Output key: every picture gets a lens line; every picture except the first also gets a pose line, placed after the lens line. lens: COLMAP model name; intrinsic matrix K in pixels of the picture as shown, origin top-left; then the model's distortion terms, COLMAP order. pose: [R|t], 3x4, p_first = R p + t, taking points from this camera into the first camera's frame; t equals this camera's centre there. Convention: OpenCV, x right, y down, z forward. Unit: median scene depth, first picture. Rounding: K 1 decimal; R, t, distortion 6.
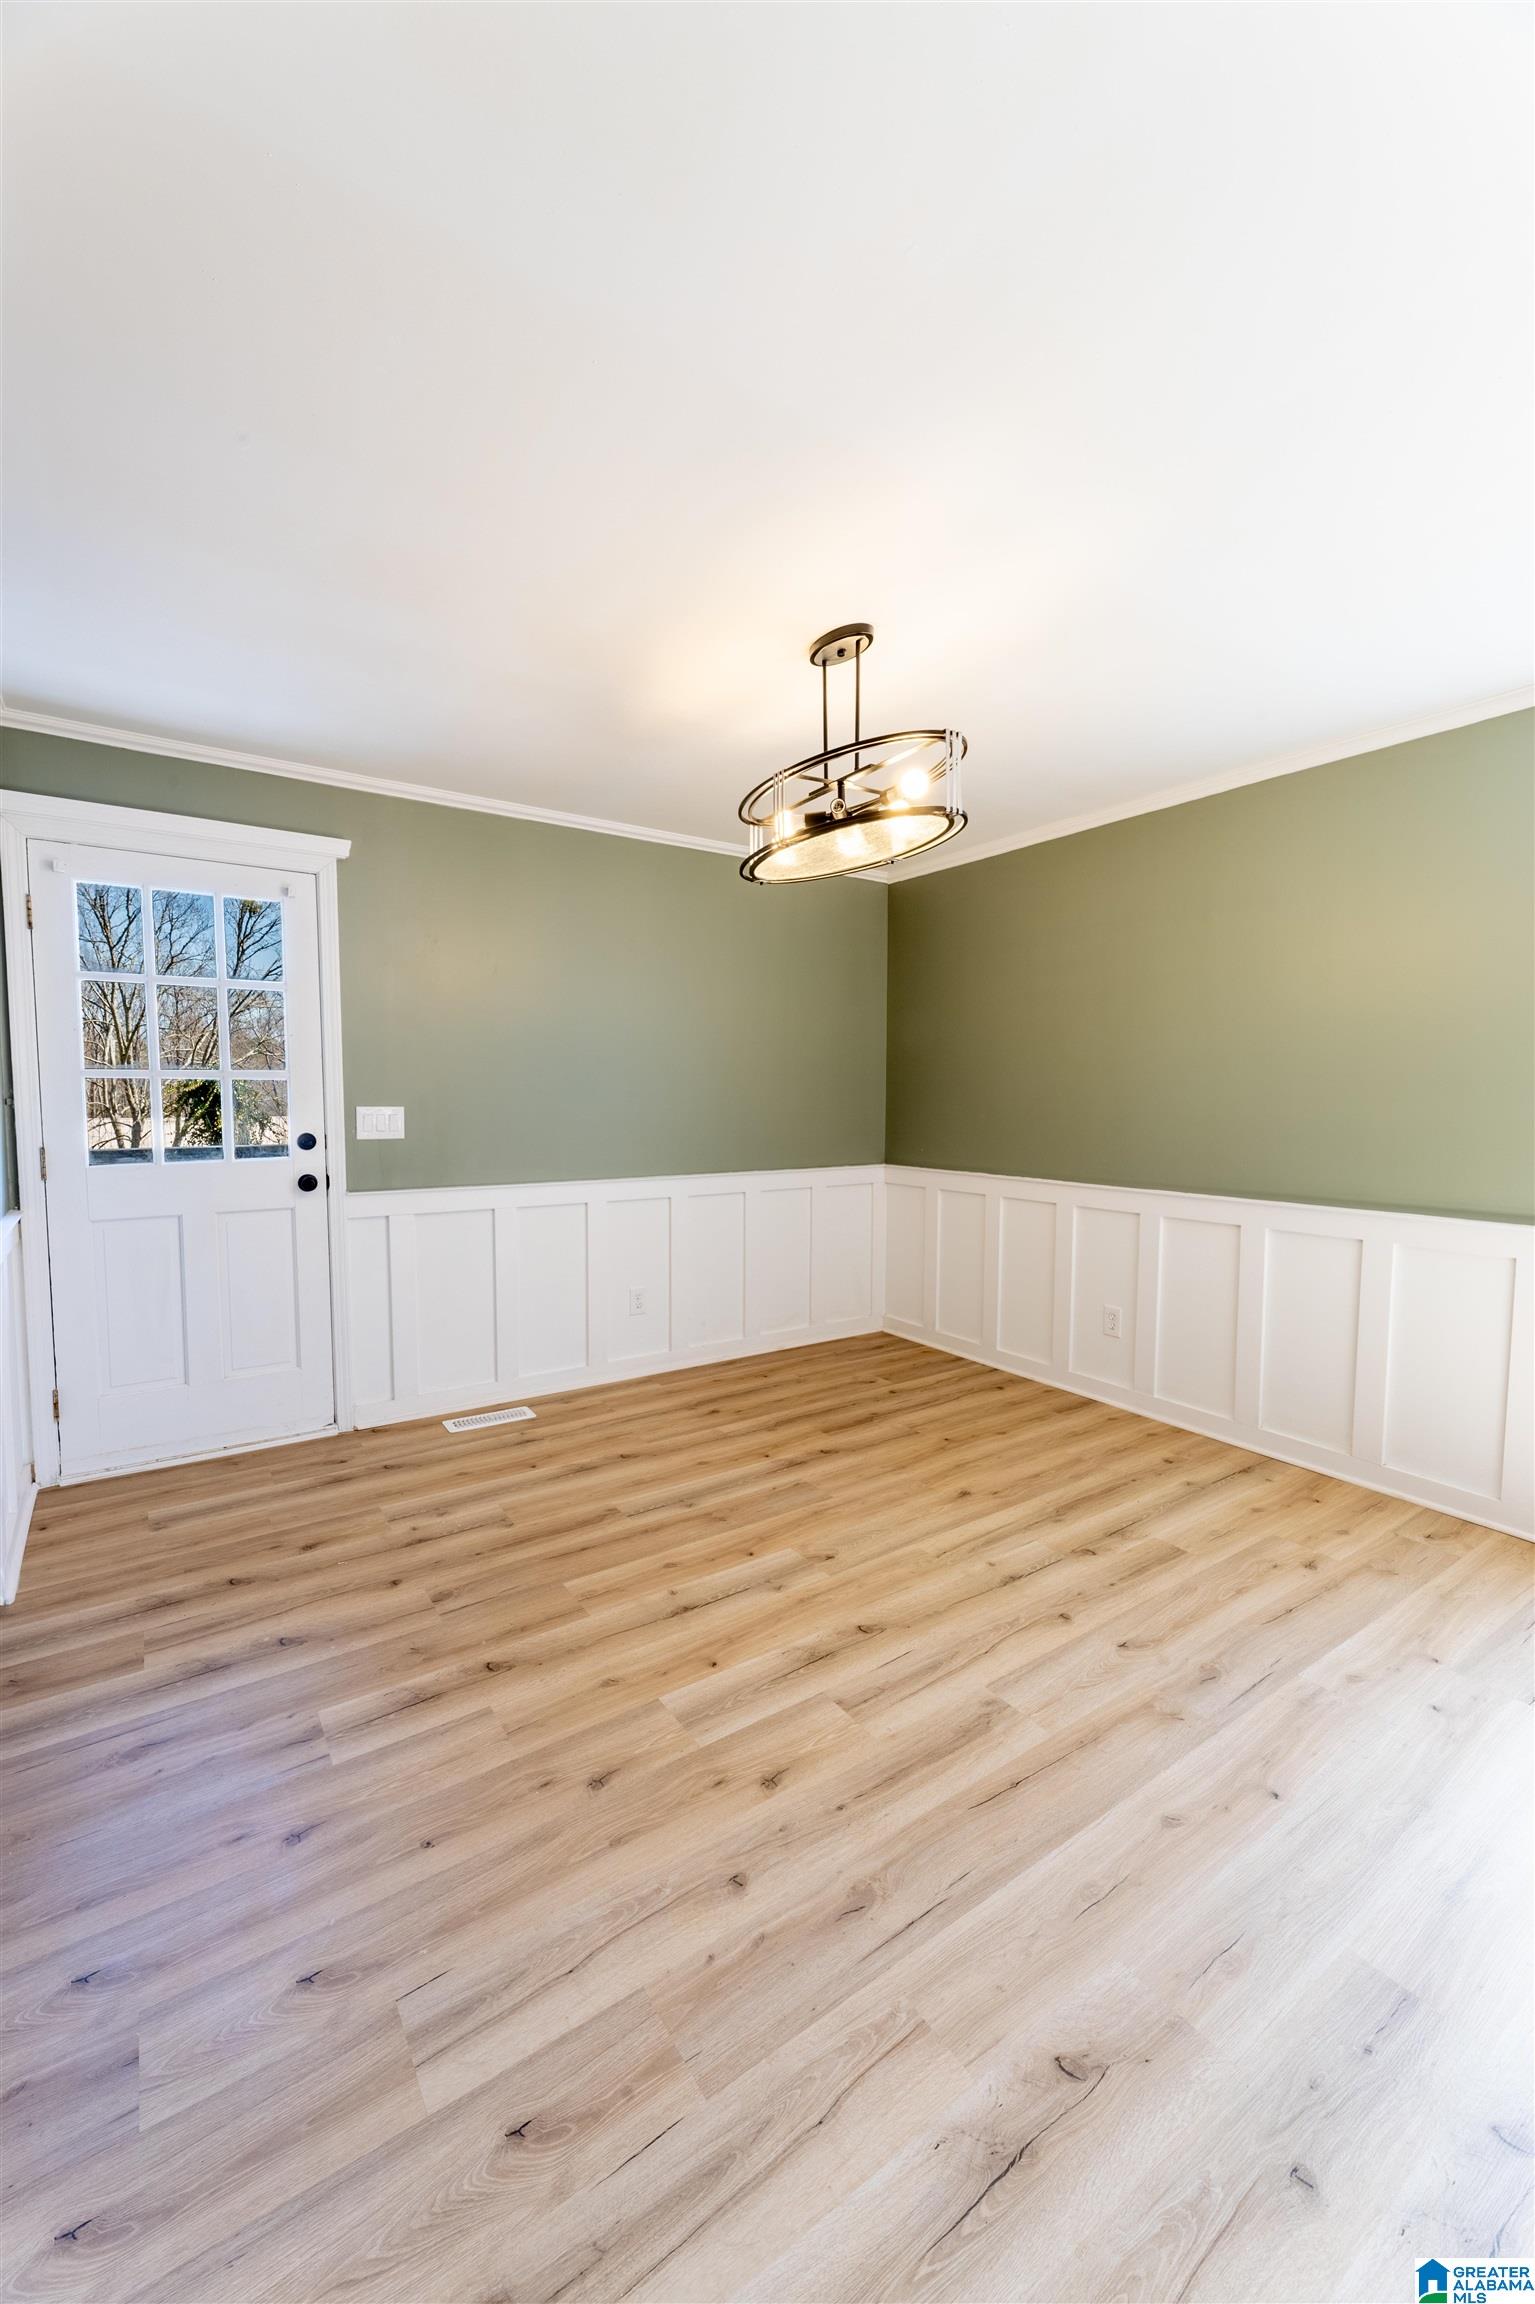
lens RADIAL K [[919.1, 0, 767.5], [0, 919.1, 1152.0], [0, 0, 1]] dist [0.012792, -0.000165]
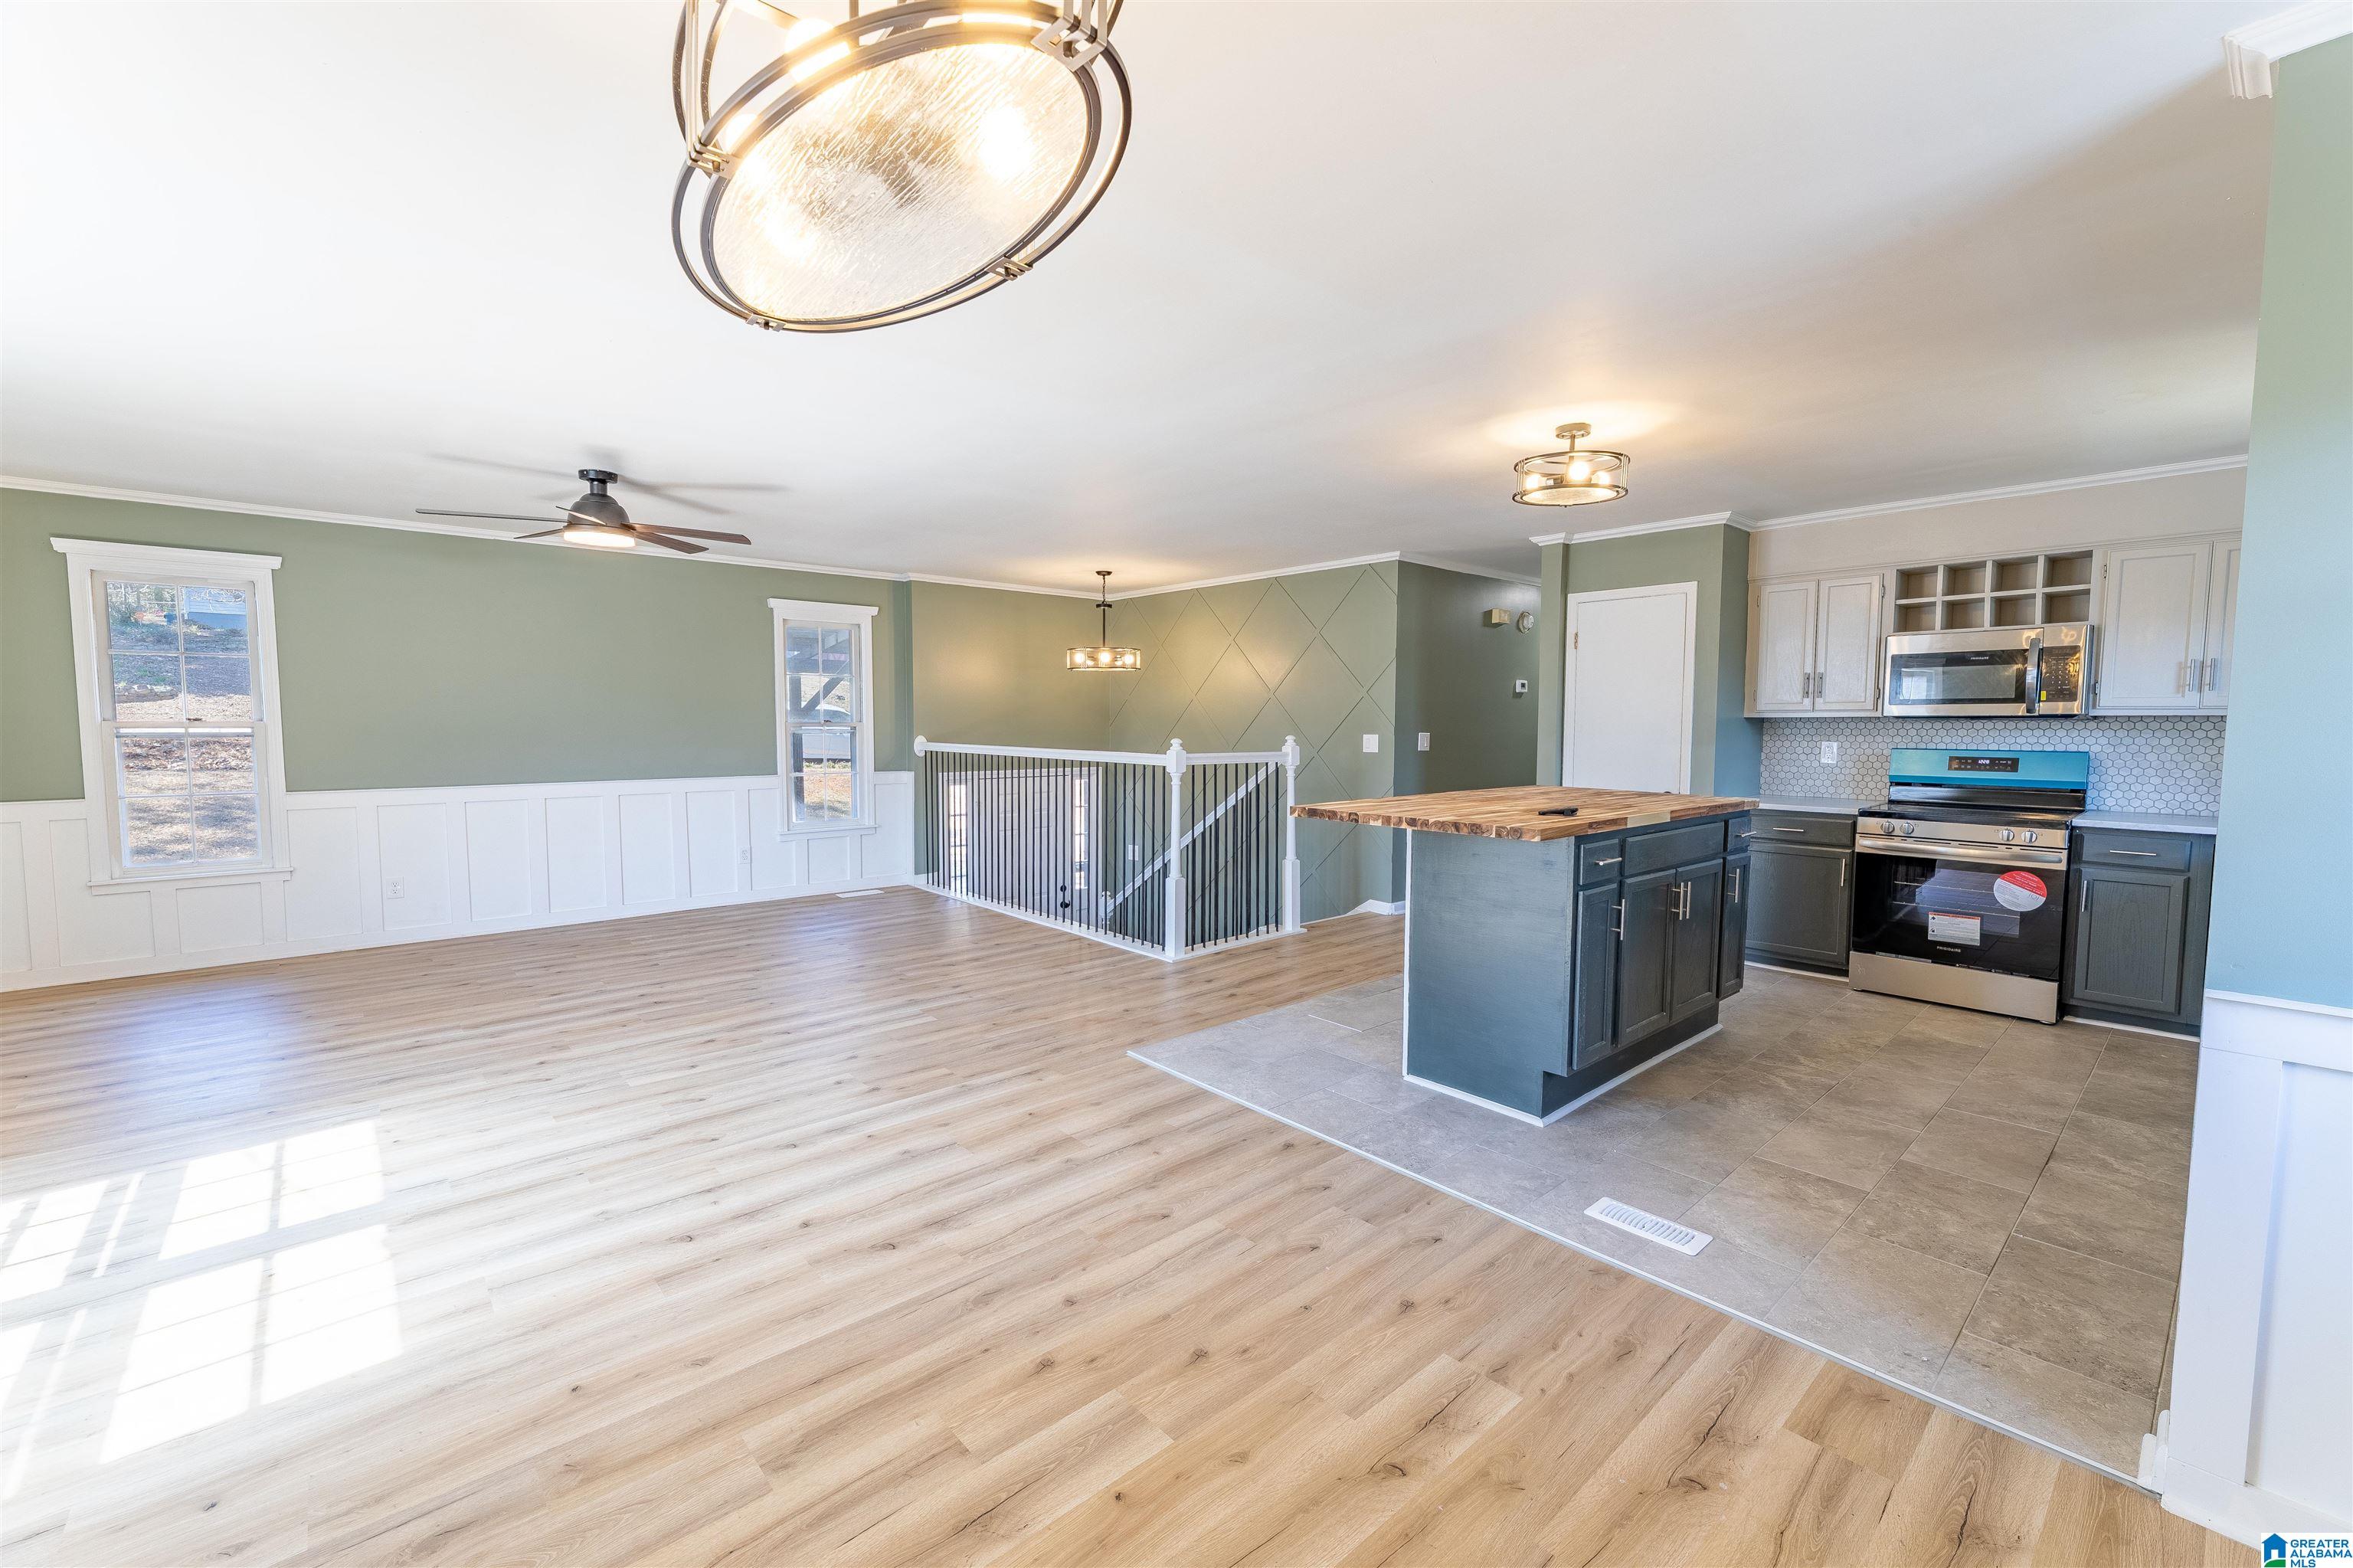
lens RADIAL K [[962.3, 0, 1173.0], [0, 962.3, 789.4], [0, 0, 1]] dist [-0.001298, -0.000121]
pose [[-0.992131, 0.000444, -0.125205, -0.003652], [-0.017878, 0.989245, 0.145171, -0.151559], [0.123923, 0.146268, -0.981452, 1.824017]]
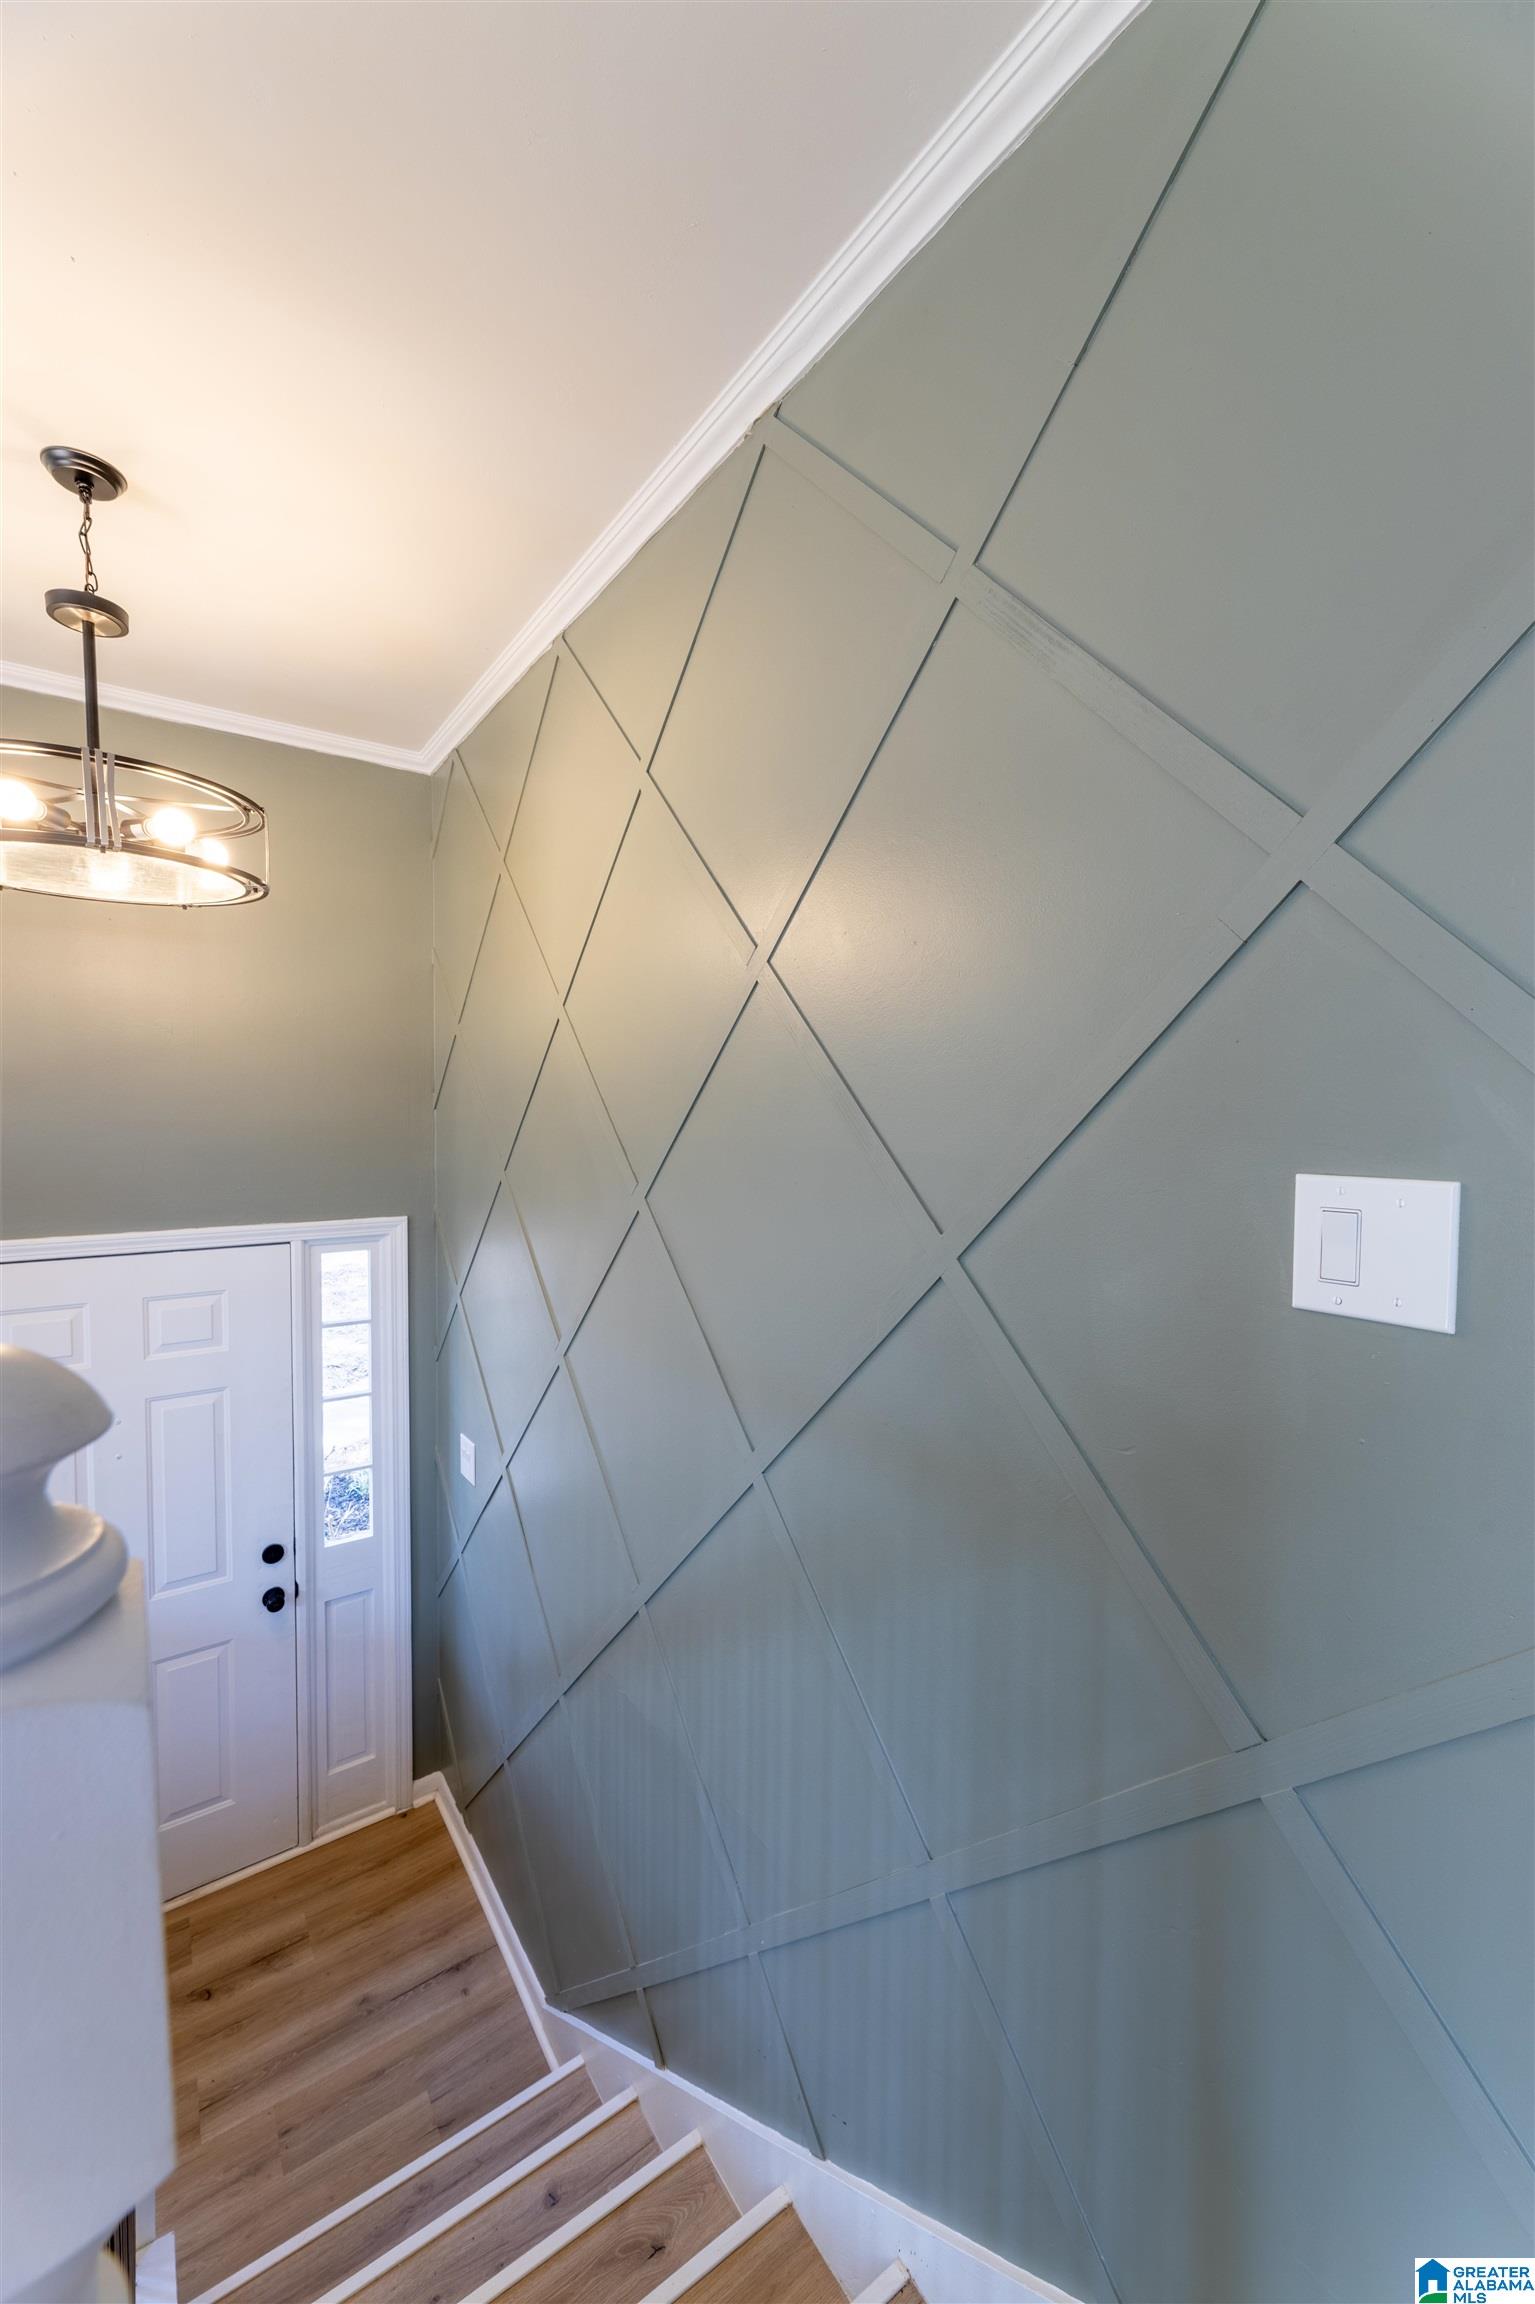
lens RADIAL K [[919.1, 0, 767.5], [0, 919.1, 1152.0], [0, 0, 1]] dist [0.012792, -0.000165]
pose [[-0.999832, -0.013542, -0.012356, -0.842903], [-0.015005, 0.991753, 0.127280, 0.075789], [0.010530, 0.127444, -0.991790, -1.032821]]
